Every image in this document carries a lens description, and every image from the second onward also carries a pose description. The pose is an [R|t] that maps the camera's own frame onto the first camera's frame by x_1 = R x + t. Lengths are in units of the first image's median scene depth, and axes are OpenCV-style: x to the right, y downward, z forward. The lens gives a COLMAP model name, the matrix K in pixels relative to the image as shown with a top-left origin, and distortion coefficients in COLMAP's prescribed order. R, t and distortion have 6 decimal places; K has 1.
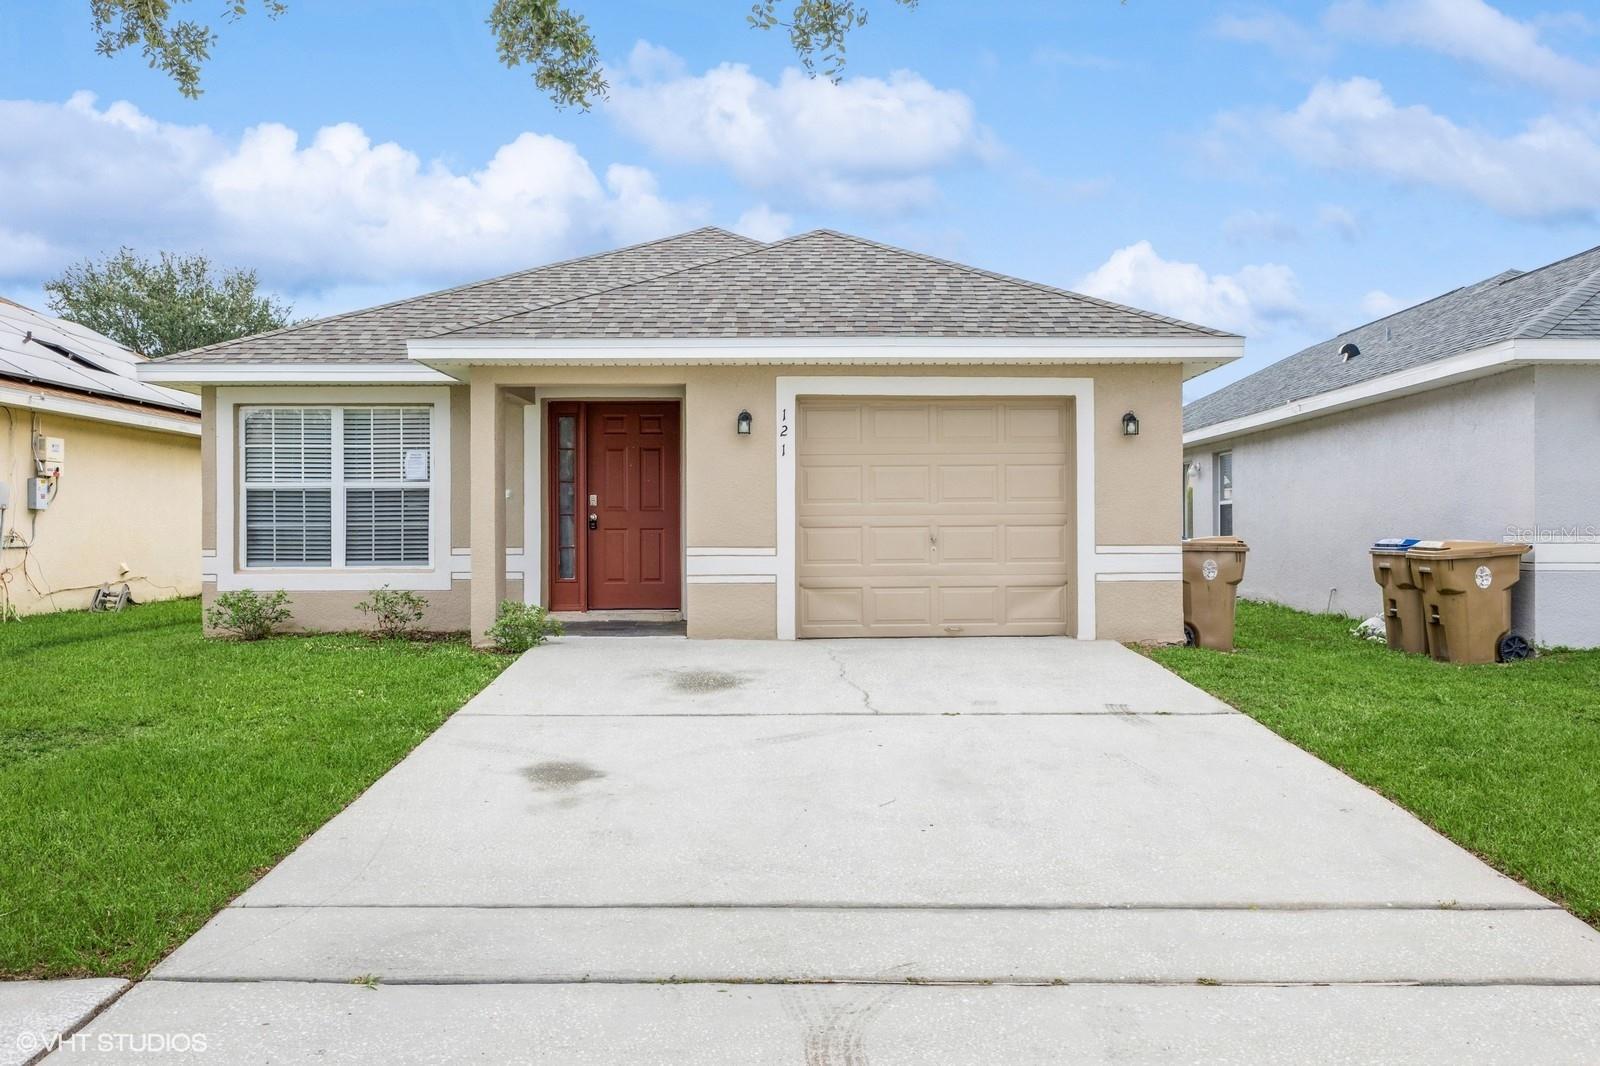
lens RADIAL K [[1394.2, 0, 811.1], [0, 1394.2, 530.5], [0, 0, 1]] dist [0.024523, -0.004703]
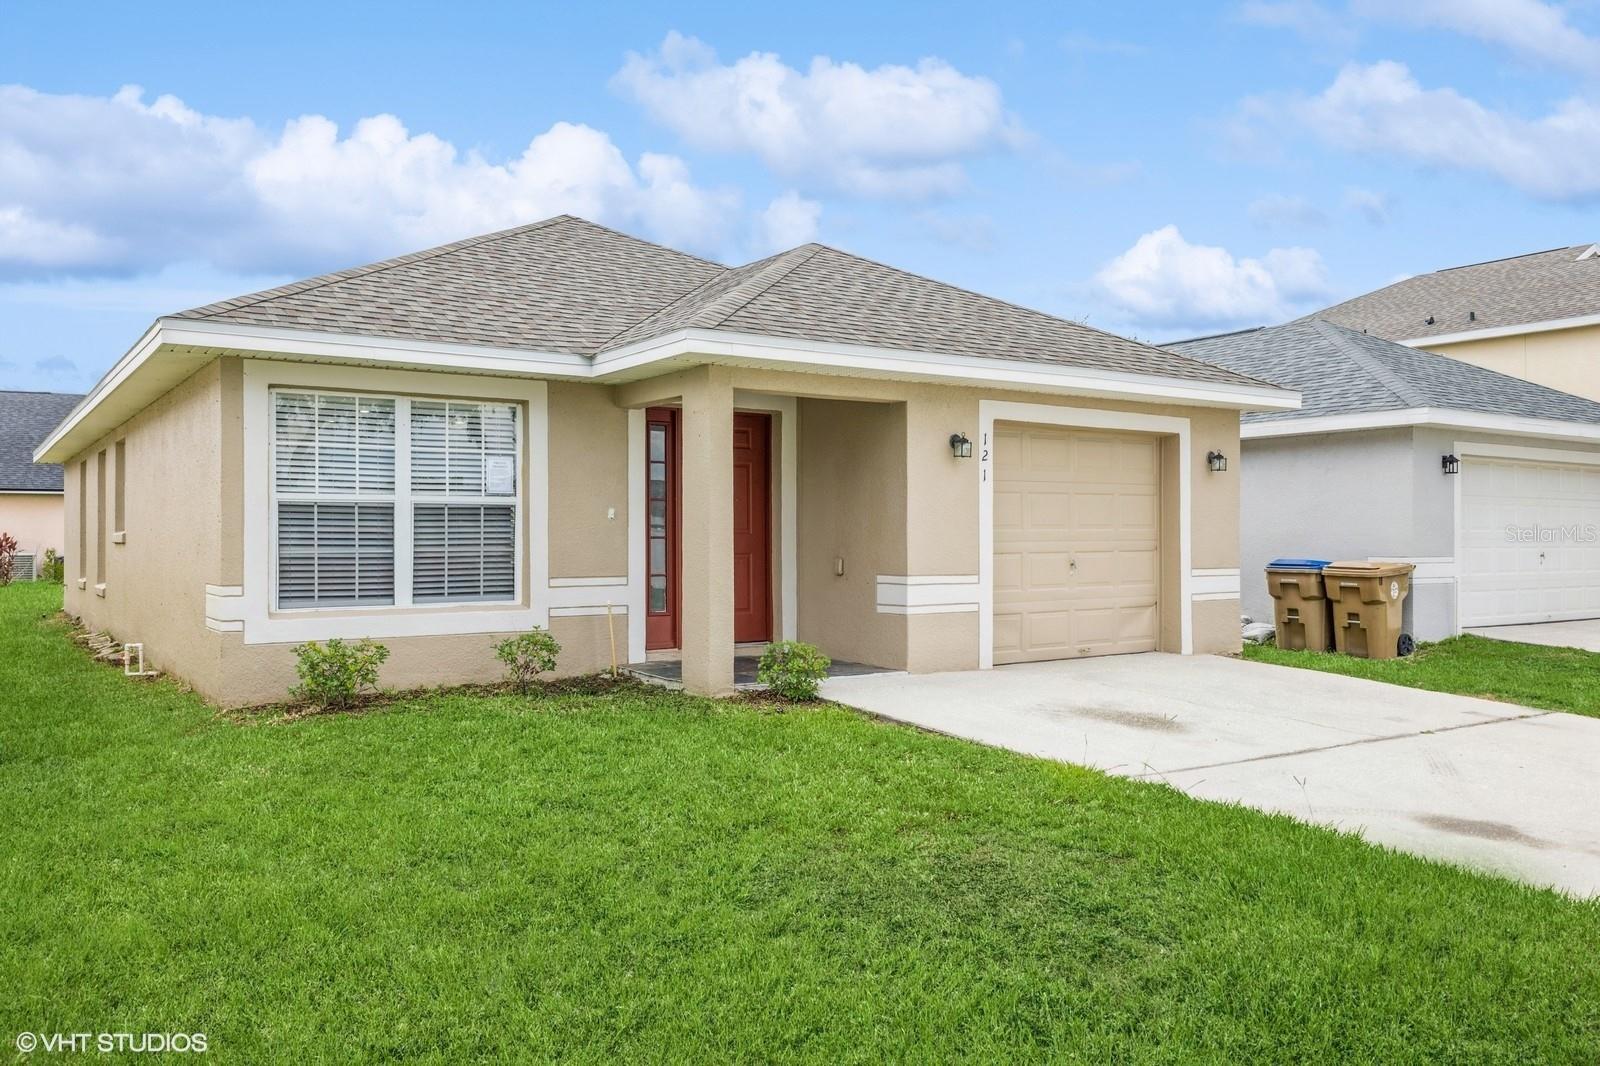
lens RADIAL K [[1270.8, 0, 793.6], [0, 1270.8, 542.7], [0, 0, 1]] dist [0.039974, 0.000391]
pose [[0.829742, 0.000098, 0.558147, -0.556006], [-0.003548, 0.999981, 0.005098, -0.012754], [-0.558136, -0.006210, 0.829726, 0.297476]]
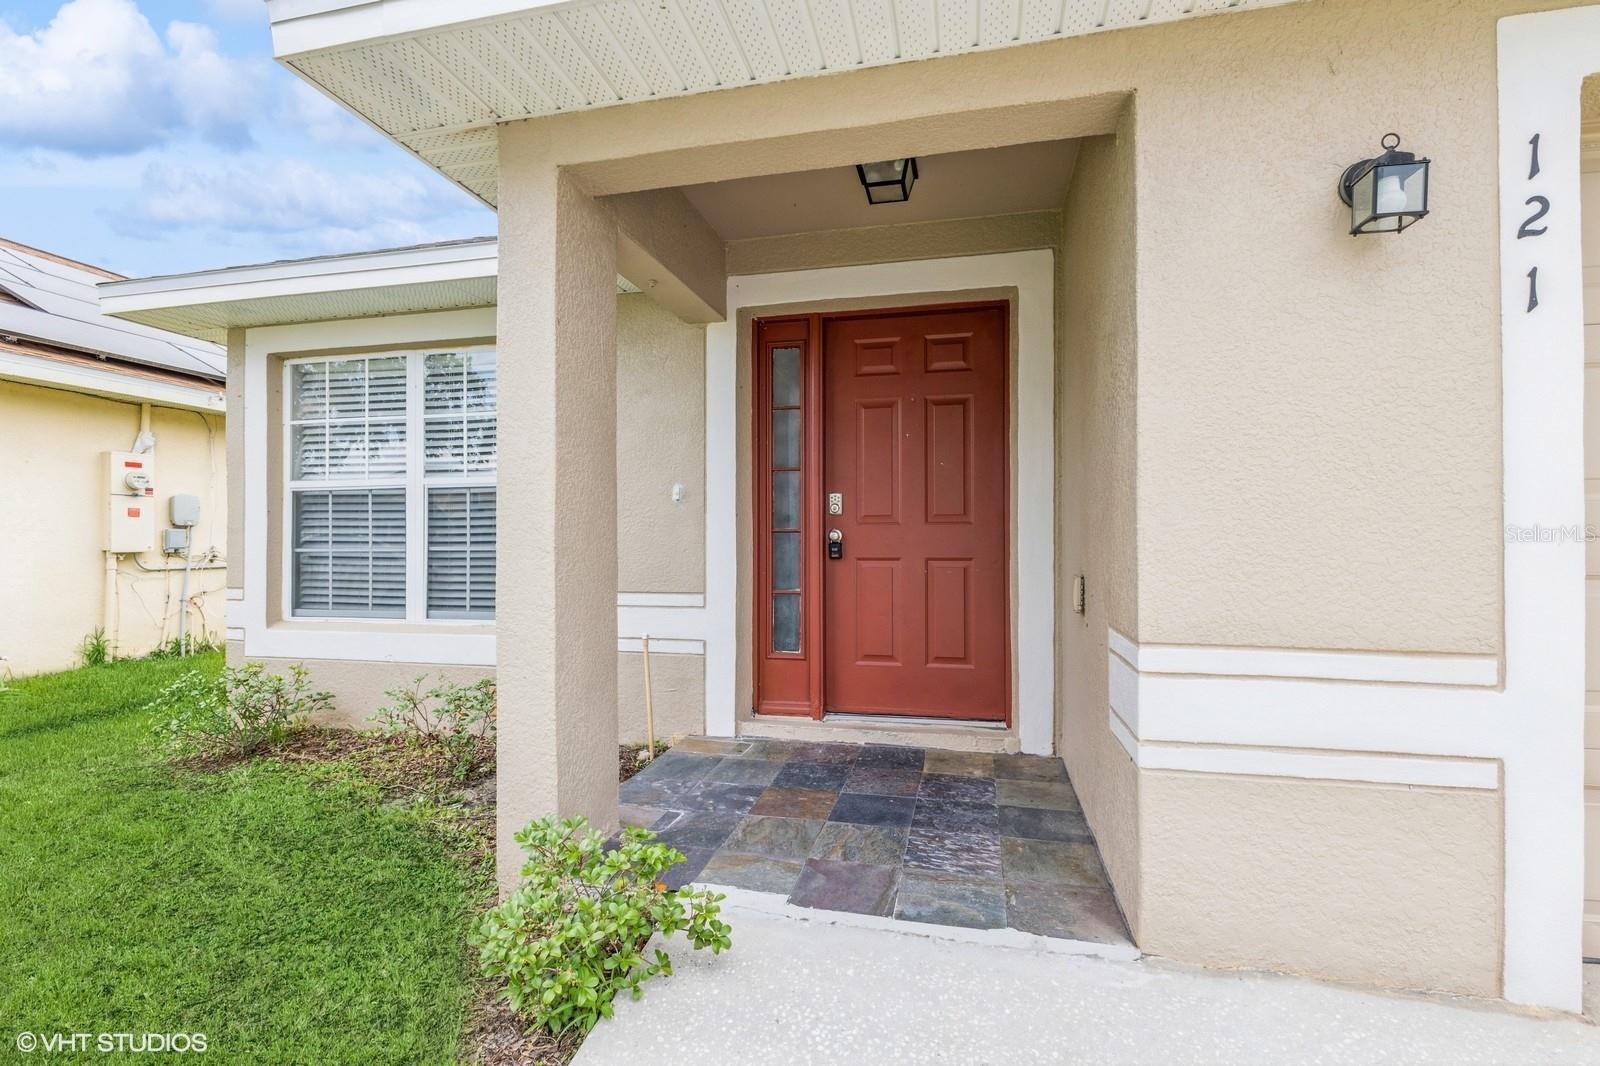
lens RADIAL K [[724.0, 0, 792.4], [0, 724.0, 529.8], [0, 0, 1]] dist [-0.003527, -0.000253]
pose [[0.973989, -0.002459, -0.226583, -0.111735], [-0.000298, 0.999926, -0.012133, -0.008693], [0.226596, 0.011885, 0.973916, 0.739730]]
